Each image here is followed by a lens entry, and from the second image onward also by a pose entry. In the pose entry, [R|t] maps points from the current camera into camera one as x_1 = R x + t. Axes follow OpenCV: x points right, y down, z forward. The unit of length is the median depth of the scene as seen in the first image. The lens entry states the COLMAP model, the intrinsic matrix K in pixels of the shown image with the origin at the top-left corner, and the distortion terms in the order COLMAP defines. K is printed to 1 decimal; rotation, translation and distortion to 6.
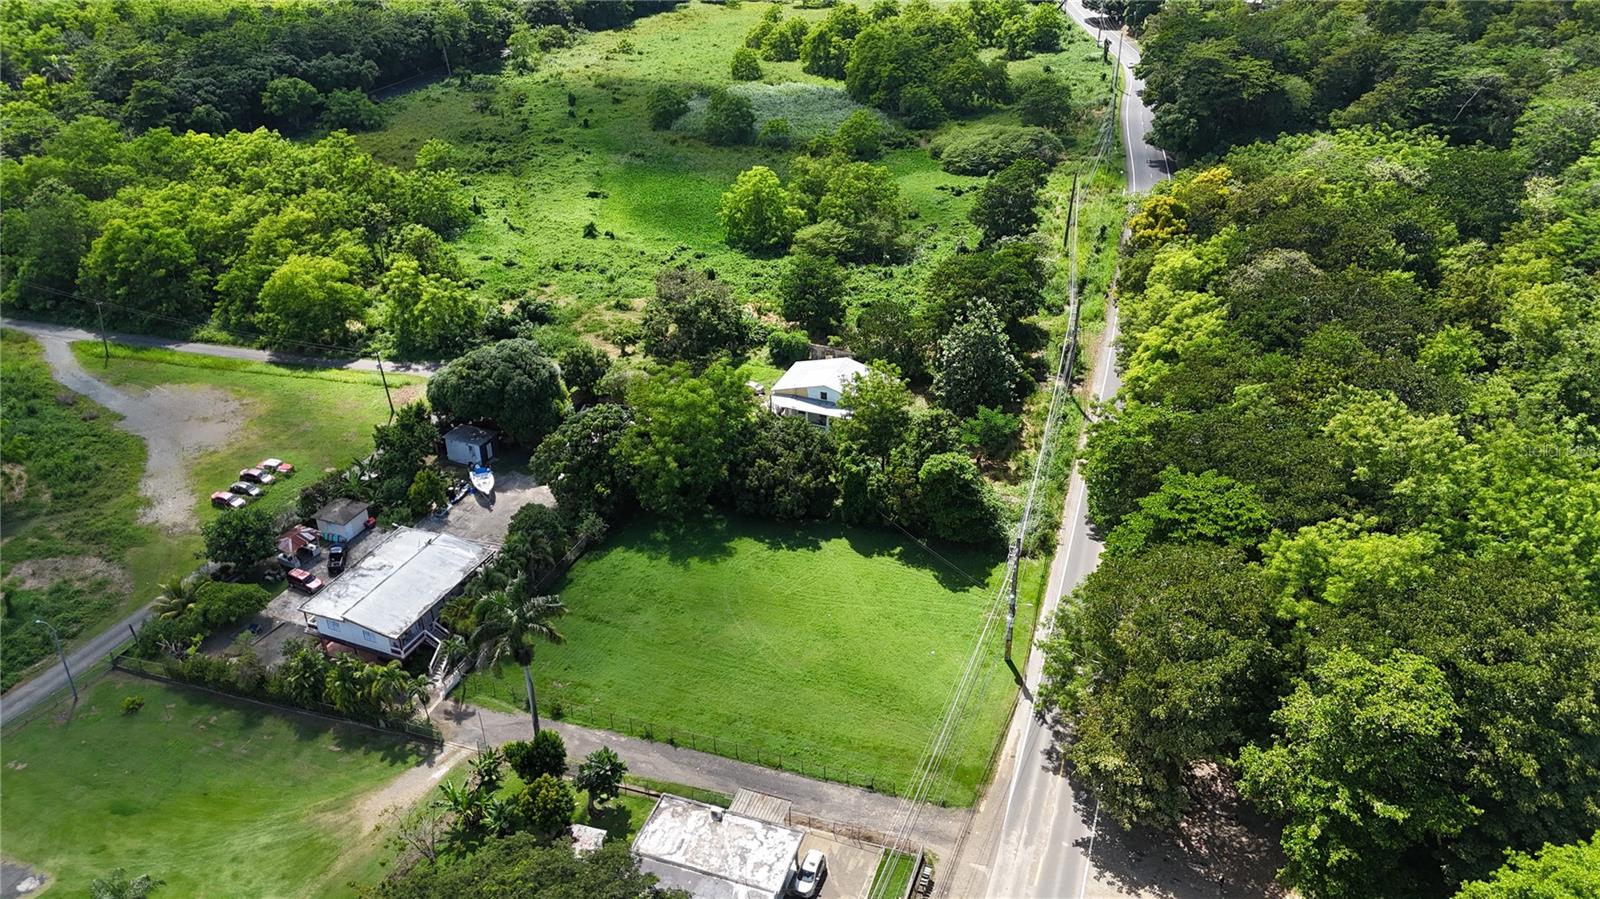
lens RADIAL K [[1173.6, 0, 789.9], [0, 1173.6, 452.9], [0, 0, 1]] dist [0.090468, -0.085963]
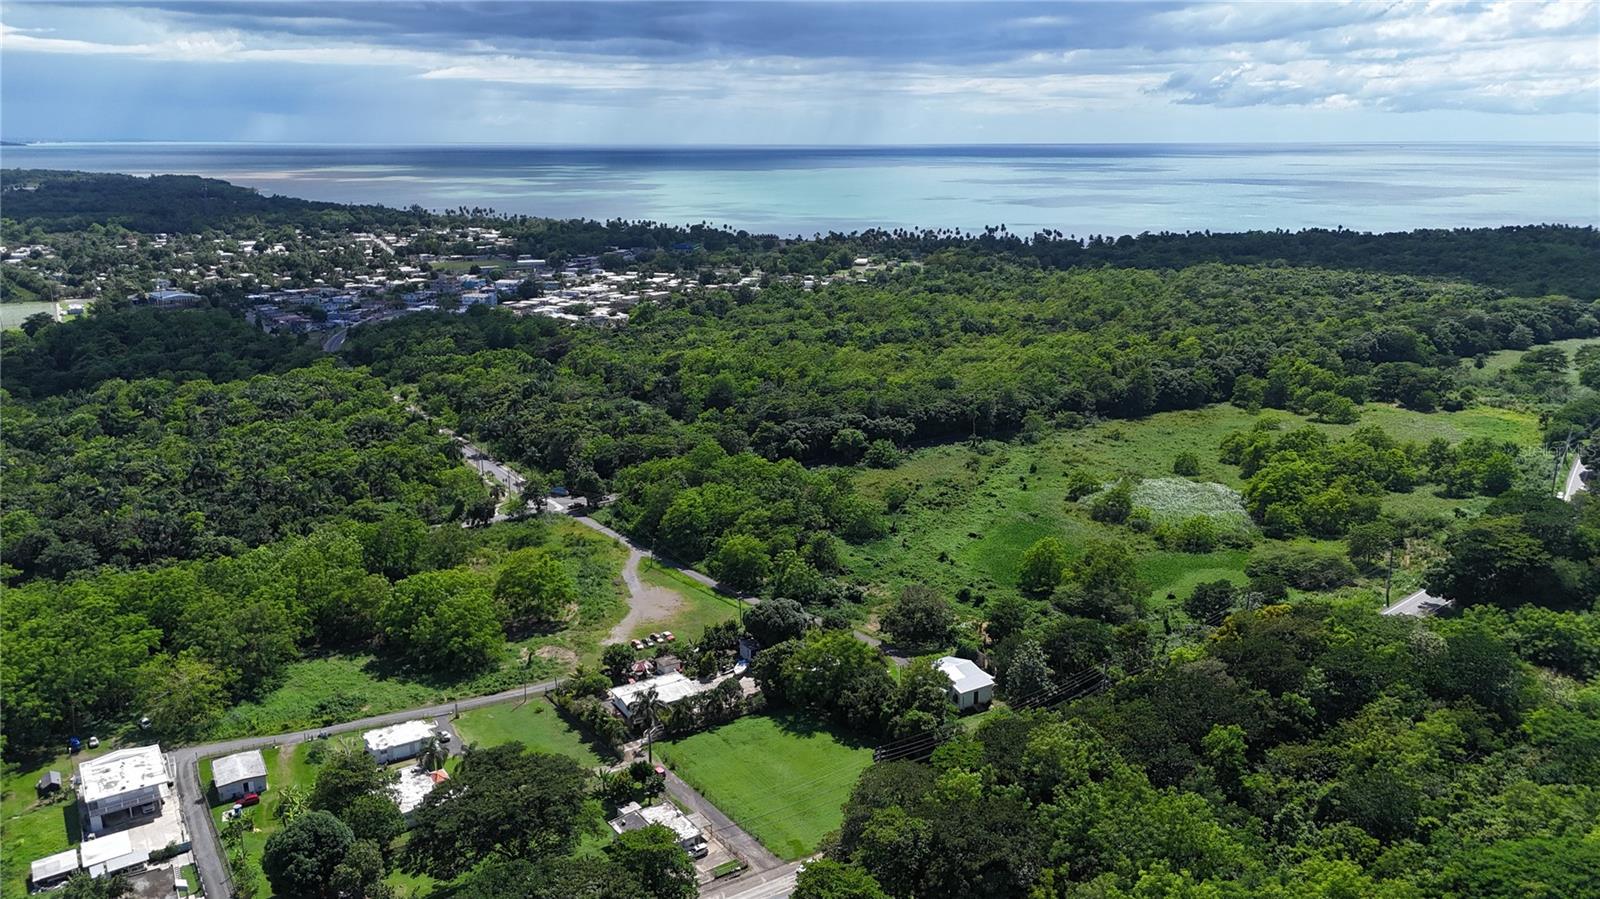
lens RADIAL K [[1173.9, 0, 800.0], [0, 1173.9, 449.5], [0, 0, 1]] dist [0.081116, -0.089361]
pose [[0.808651, 0.152177, -0.568266, 0.762038], [-0.295720, 0.940200, -0.169037, -0.013082], [0.508560, 0.304740, 0.805295, -0.507451]]
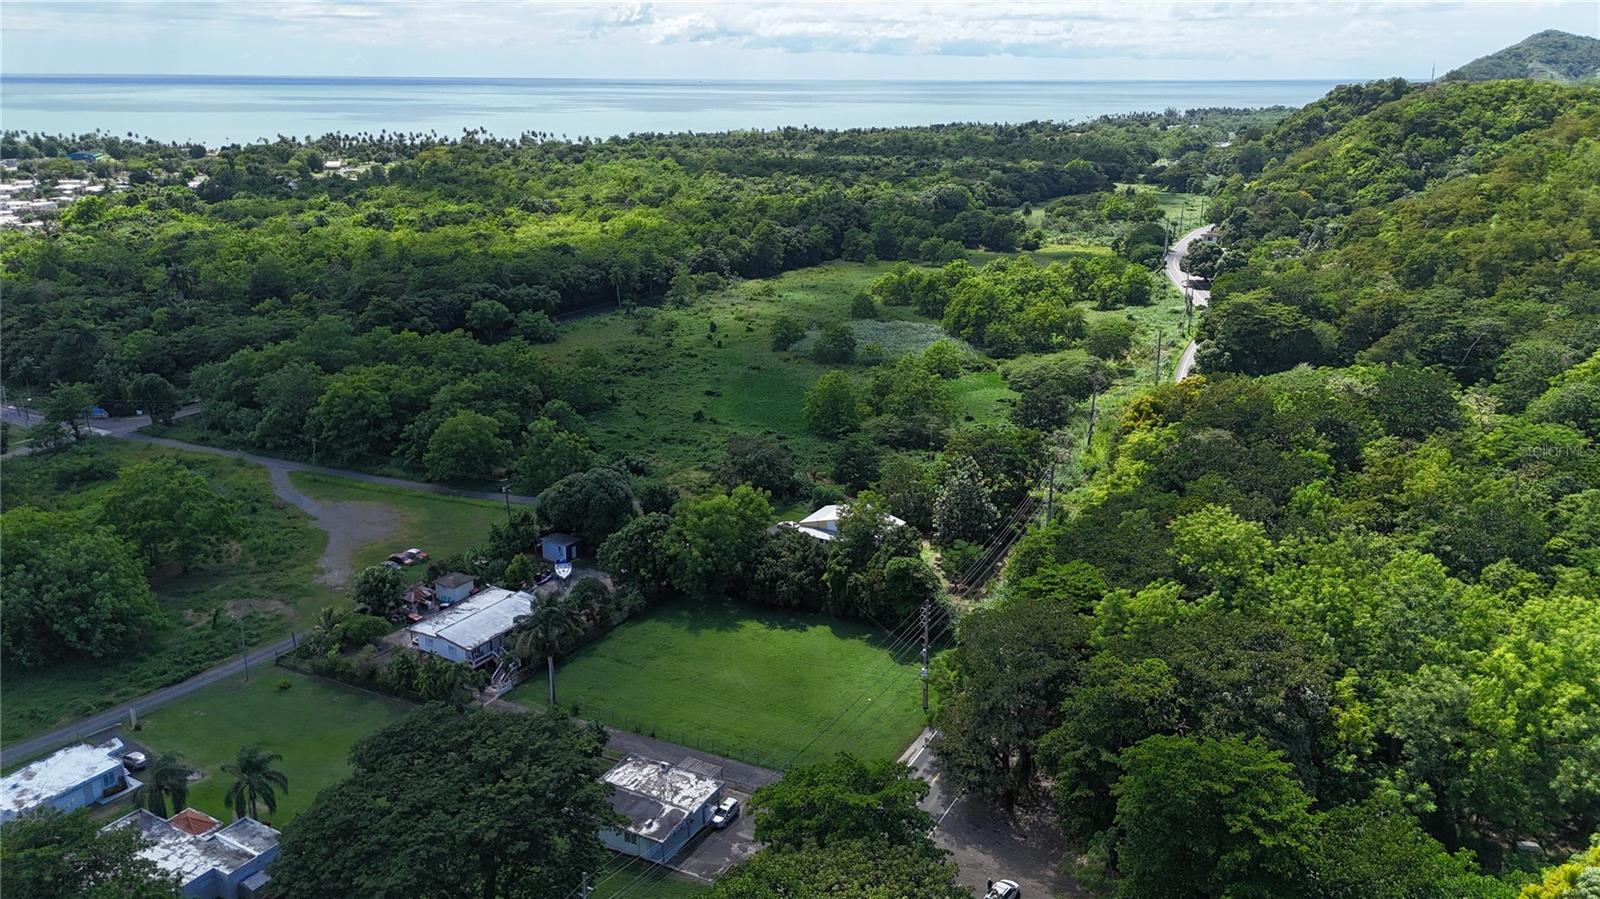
lens RADIAL K [[1173.6, 0, 789.9], [0, 1173.6, 452.9], [0, 0, 1]] dist [0.090468, -0.085963]
pose [[0.987345, 0.051000, -0.150164, 0.161934], [-0.081918, 0.974787, -0.207554, 0.137236], [0.135793, 0.217229, 0.966629, -0.226322]]
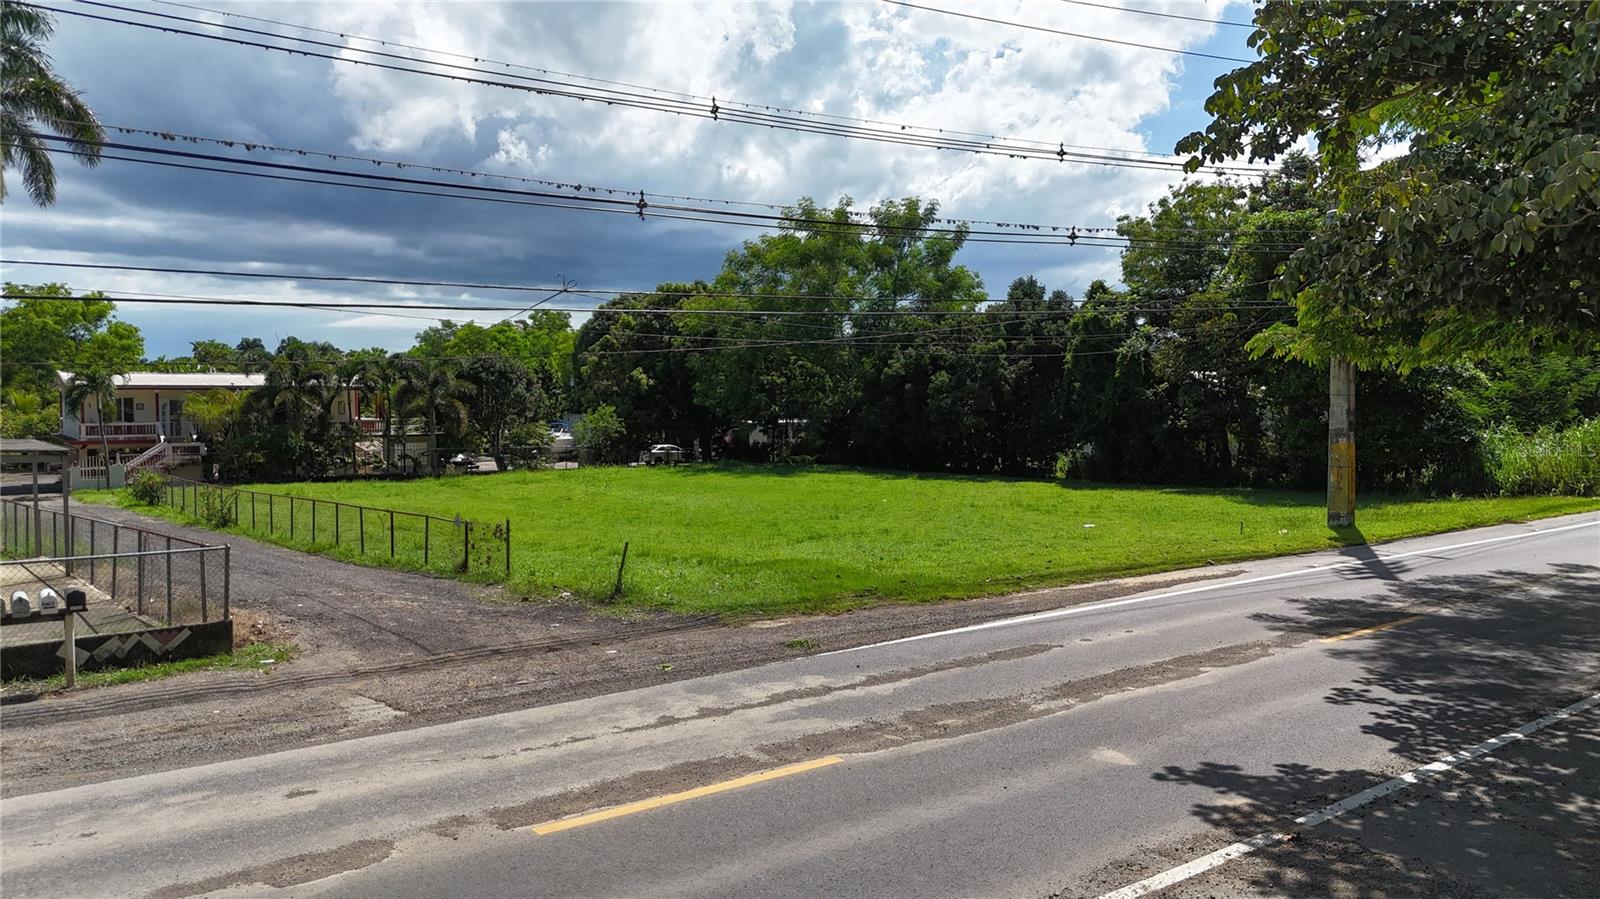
lens RADIAL K [[1173.9, 0, 800.0], [0, 1173.9, 449.5], [0, 0, 1]] dist [0.081116, -0.089361]
pose [[0.855166, 0.029722, -0.517501, 0.162972], [-0.263090, 0.885092, -0.383921, 0.218839], [0.446625, 0.464466, 0.764720, 0.548410]]
